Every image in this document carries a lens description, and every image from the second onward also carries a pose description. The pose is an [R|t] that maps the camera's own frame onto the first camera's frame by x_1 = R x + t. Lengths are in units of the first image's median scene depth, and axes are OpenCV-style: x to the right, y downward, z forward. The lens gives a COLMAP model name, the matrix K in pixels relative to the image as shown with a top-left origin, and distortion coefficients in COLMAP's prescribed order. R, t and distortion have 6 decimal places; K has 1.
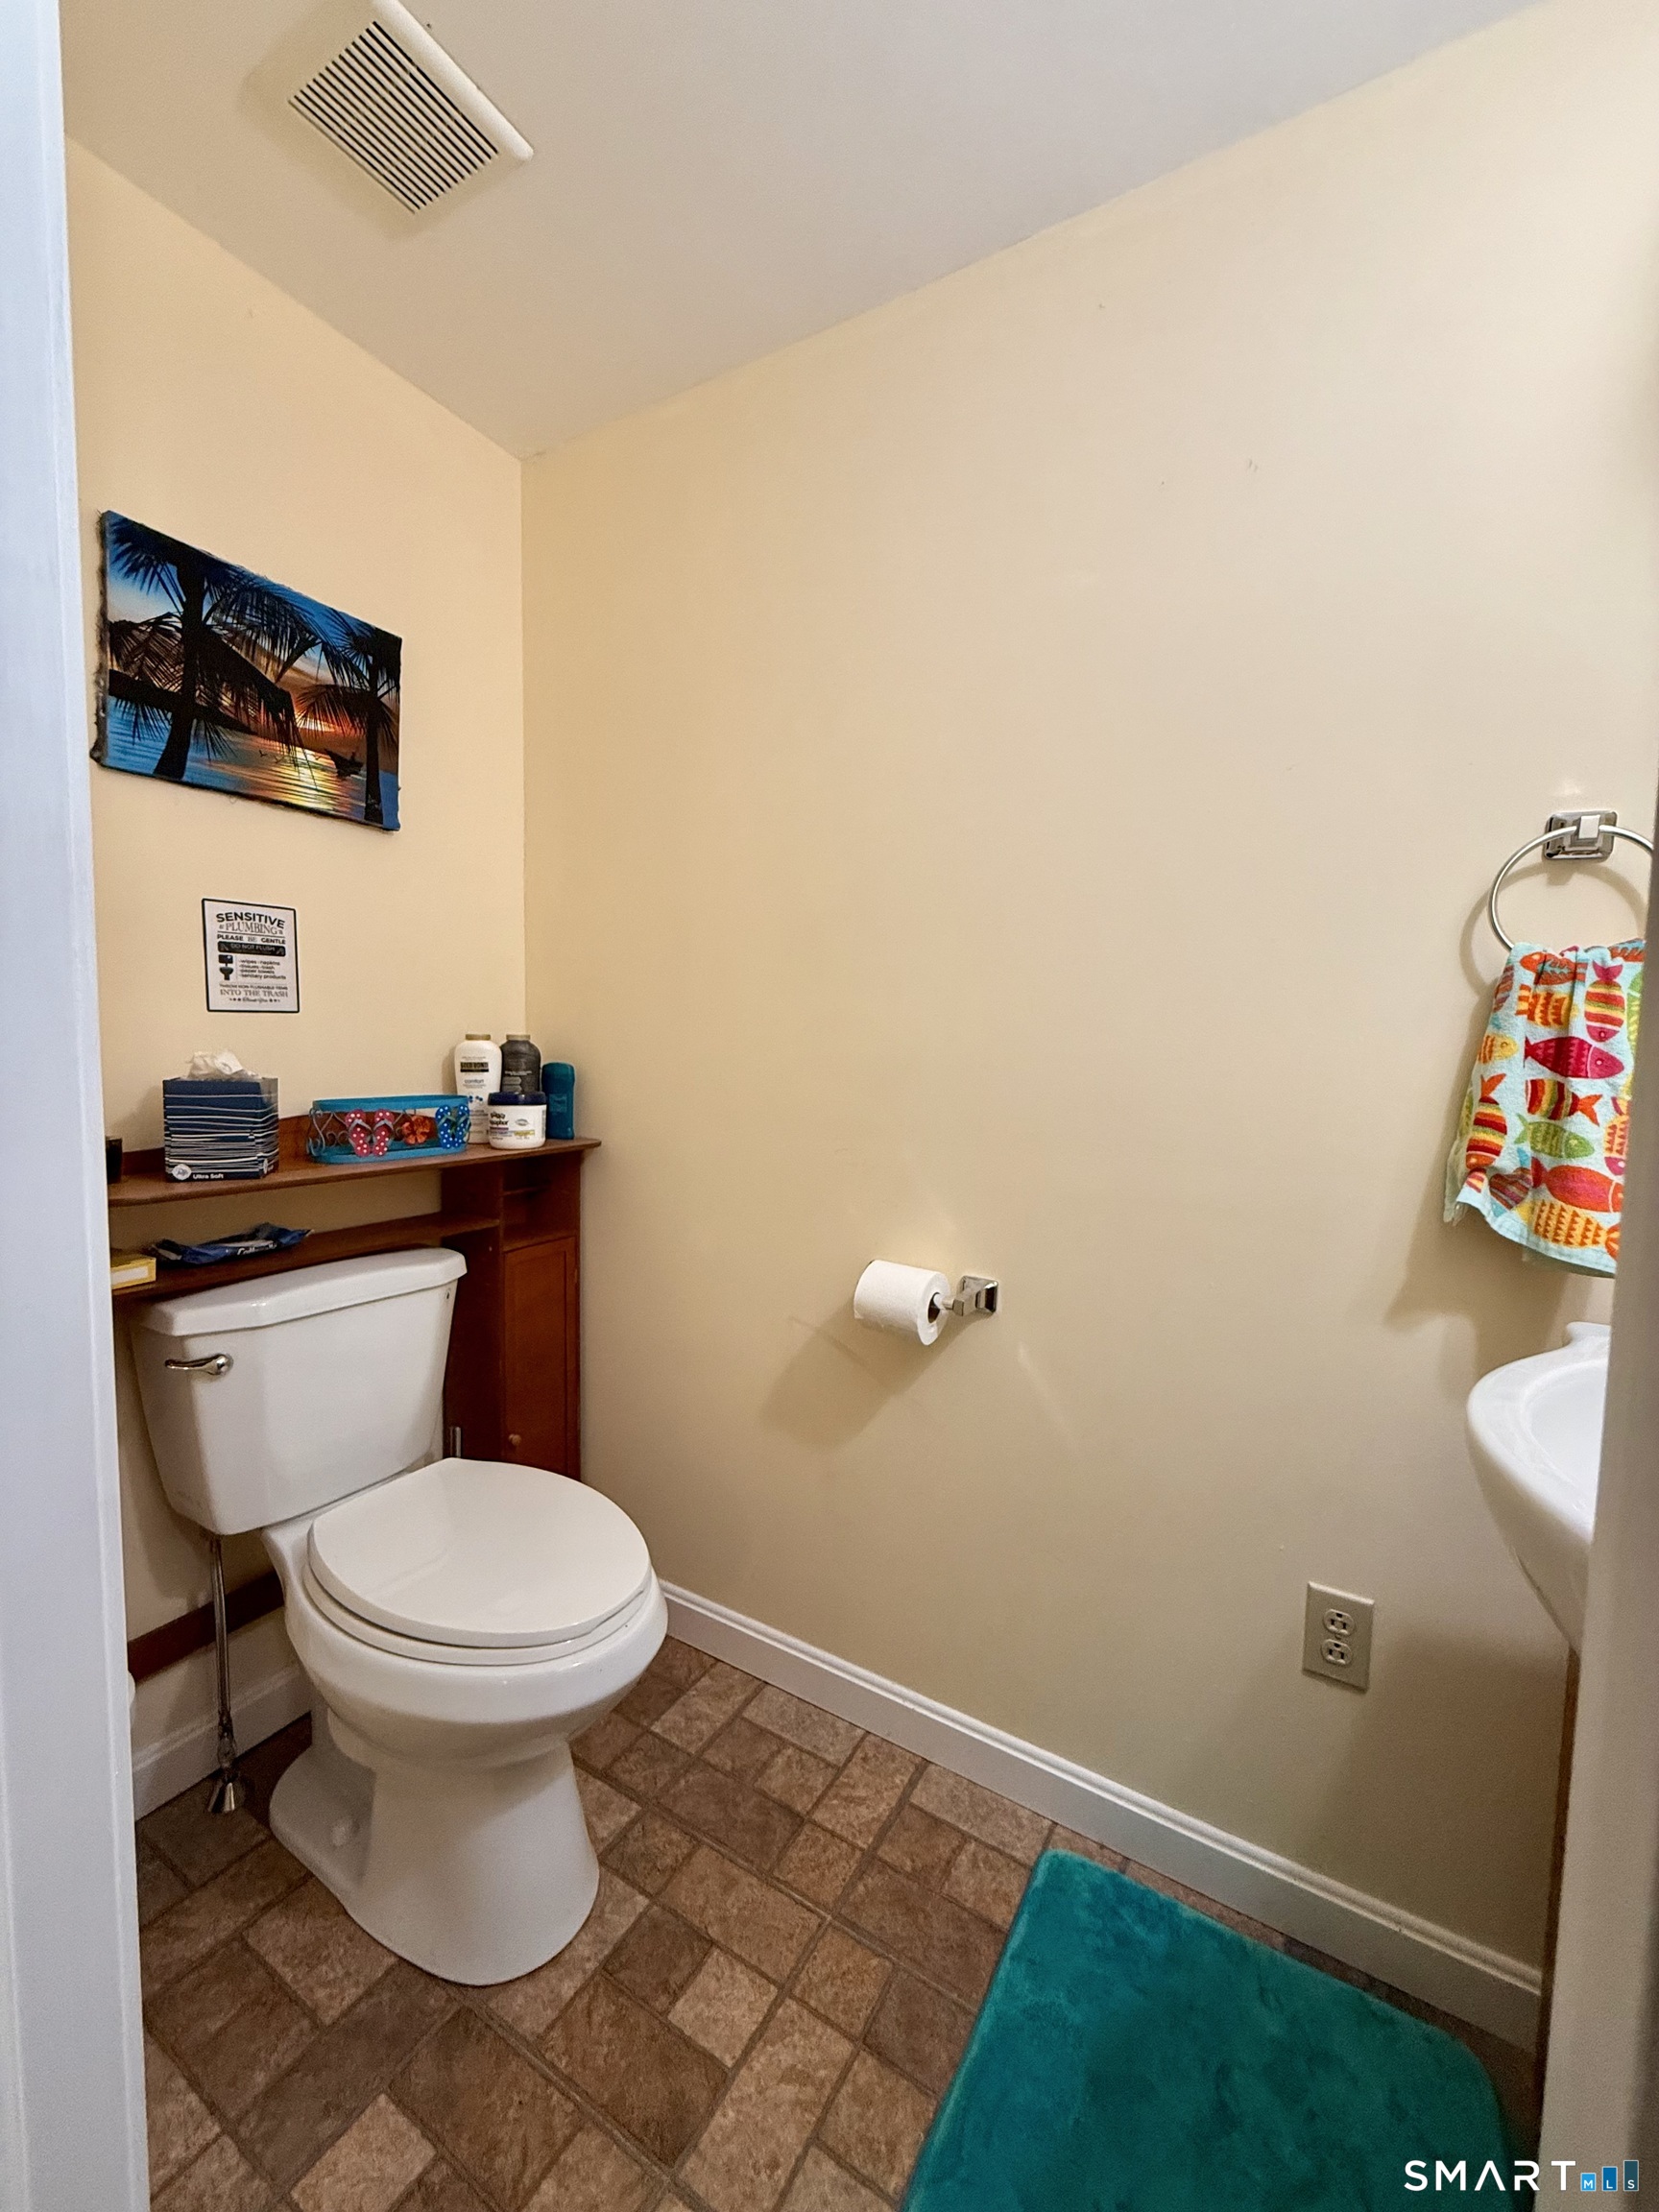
lens RADIAL K [[889.2, 0, 824.6], [0, 889.2, 1104.0], [0, 0, 1]] dist [-0.003306, -0.000566]
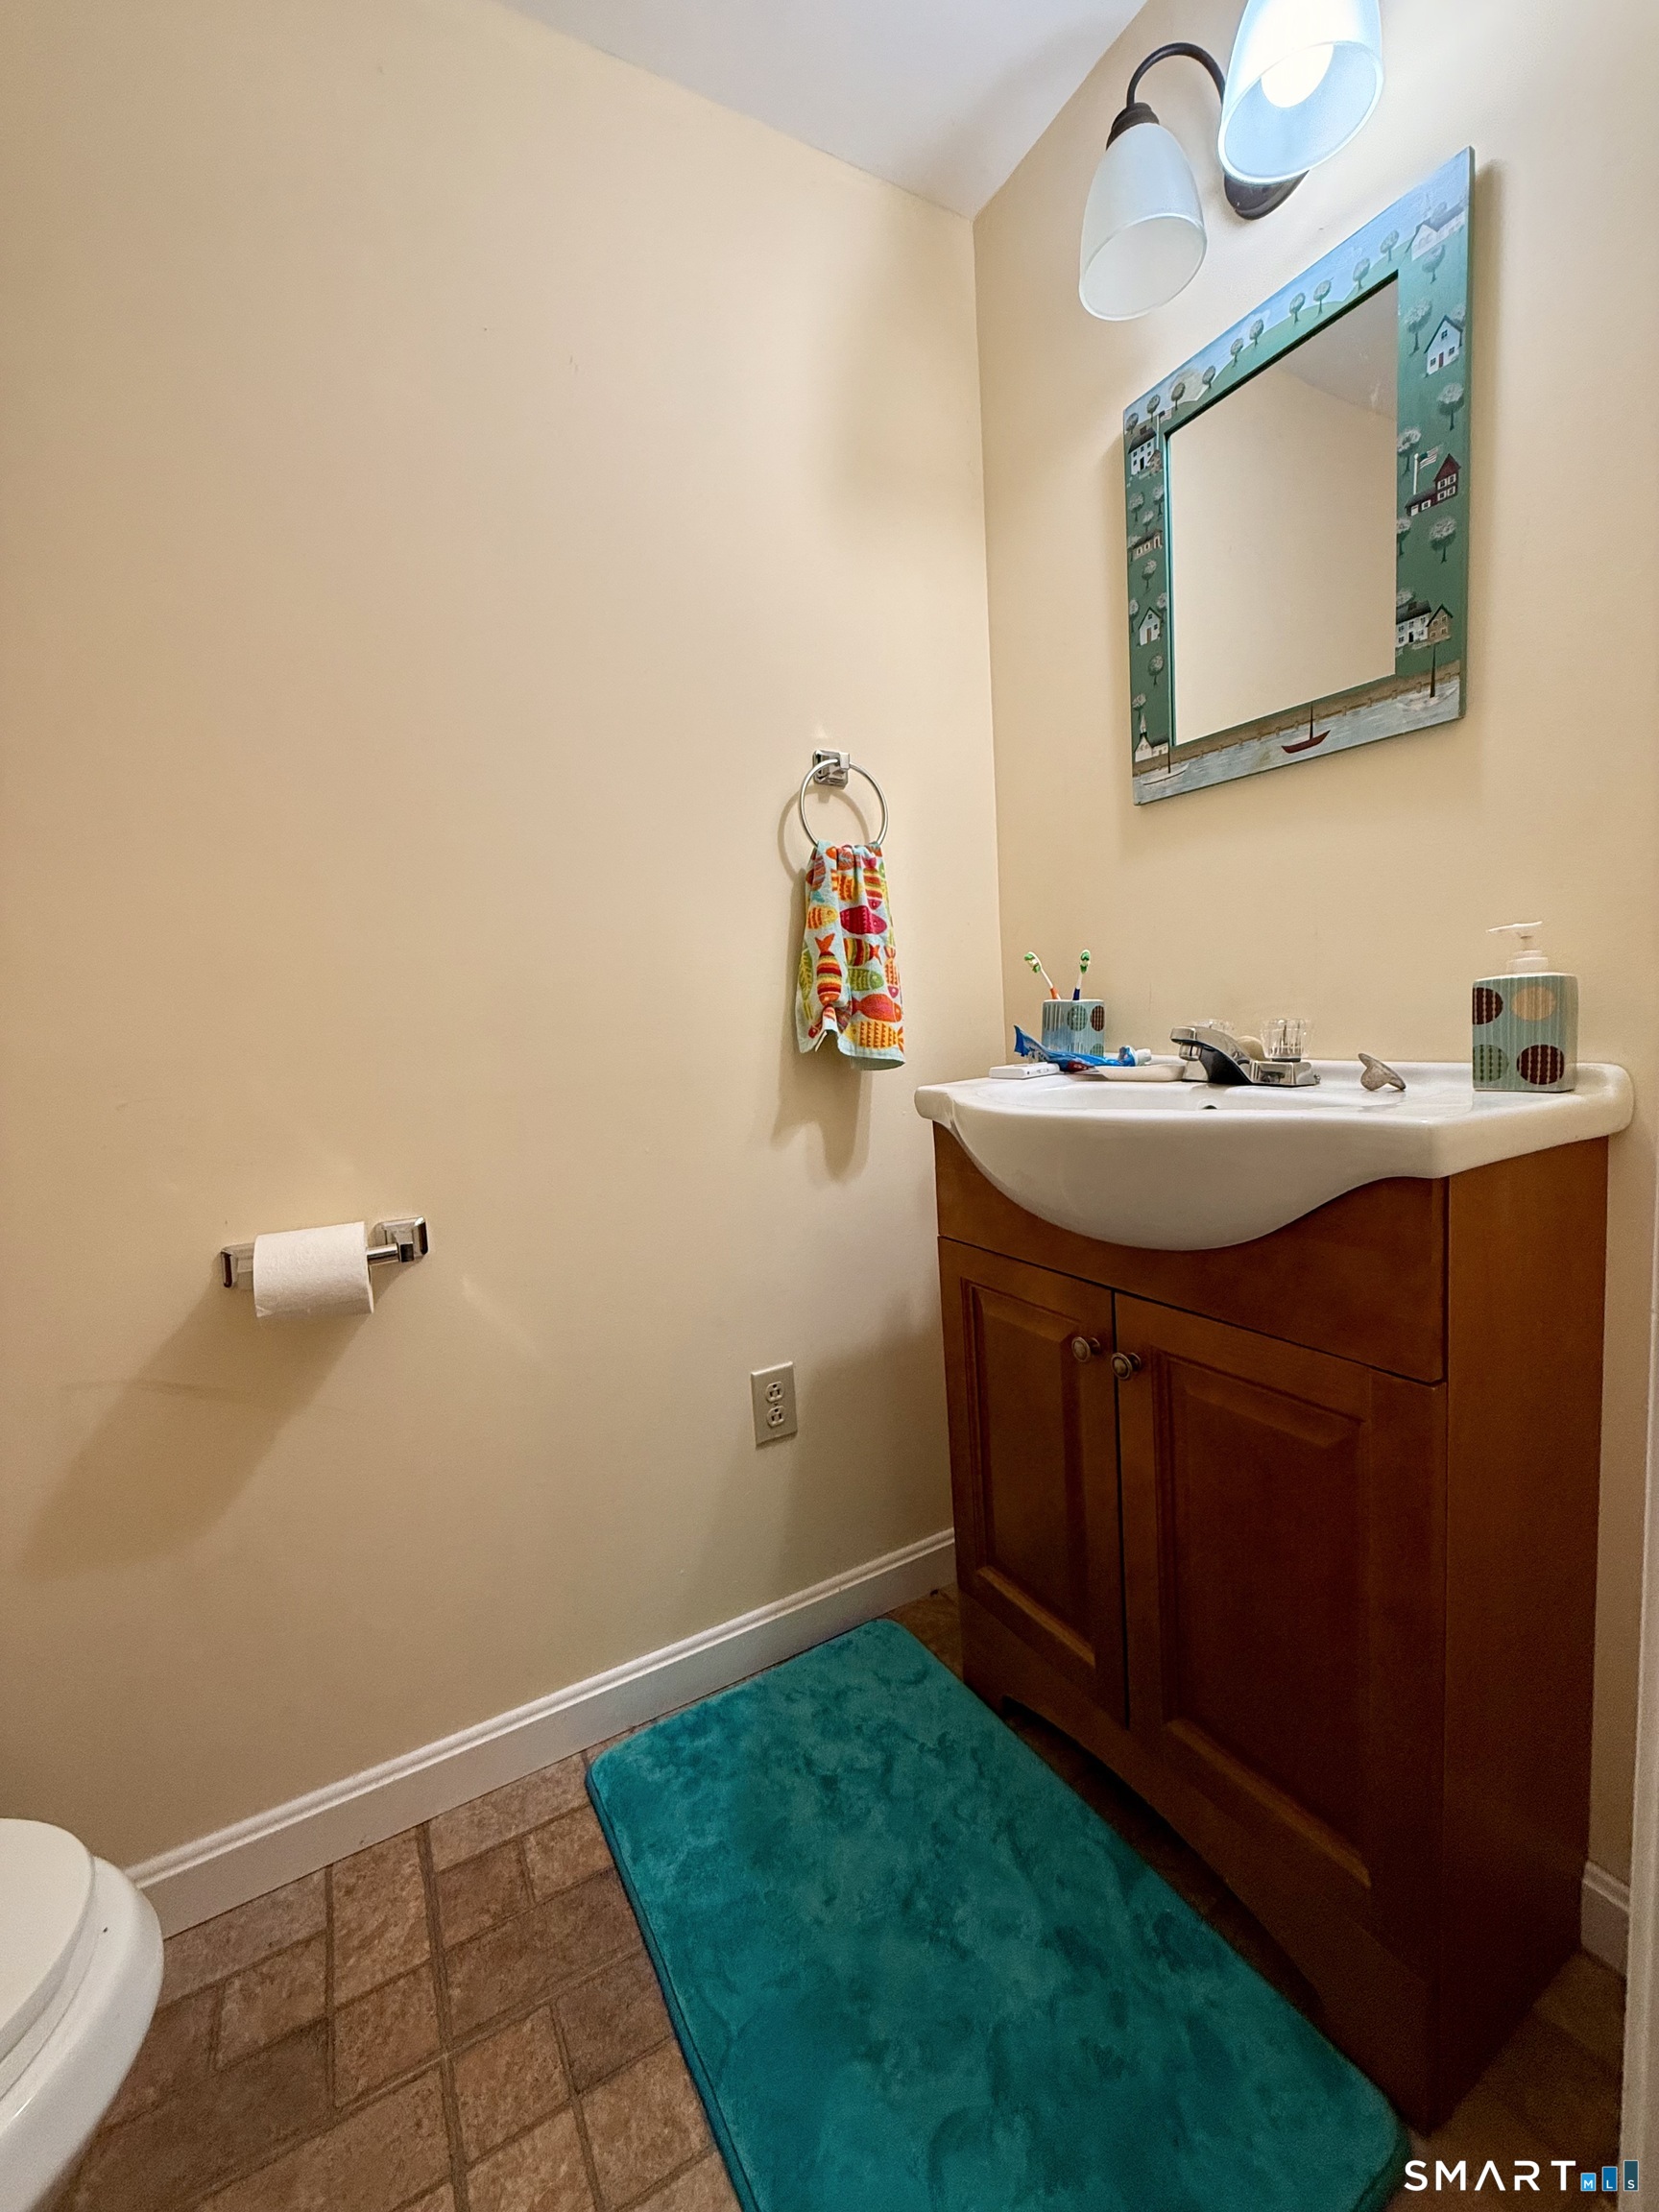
lens RADIAL K [[889.2, 0, 827.1], [0, 889.2, 1109.0], [0, 0, 1]] dist [-0.003306, -0.000566]
pose [[0.481890, -0.150280, 0.863248, -0.461185], [0.140503, 0.985687, 0.093161, 0.101894], [-0.864893, 0.076396, 0.496108, 0.332301]]
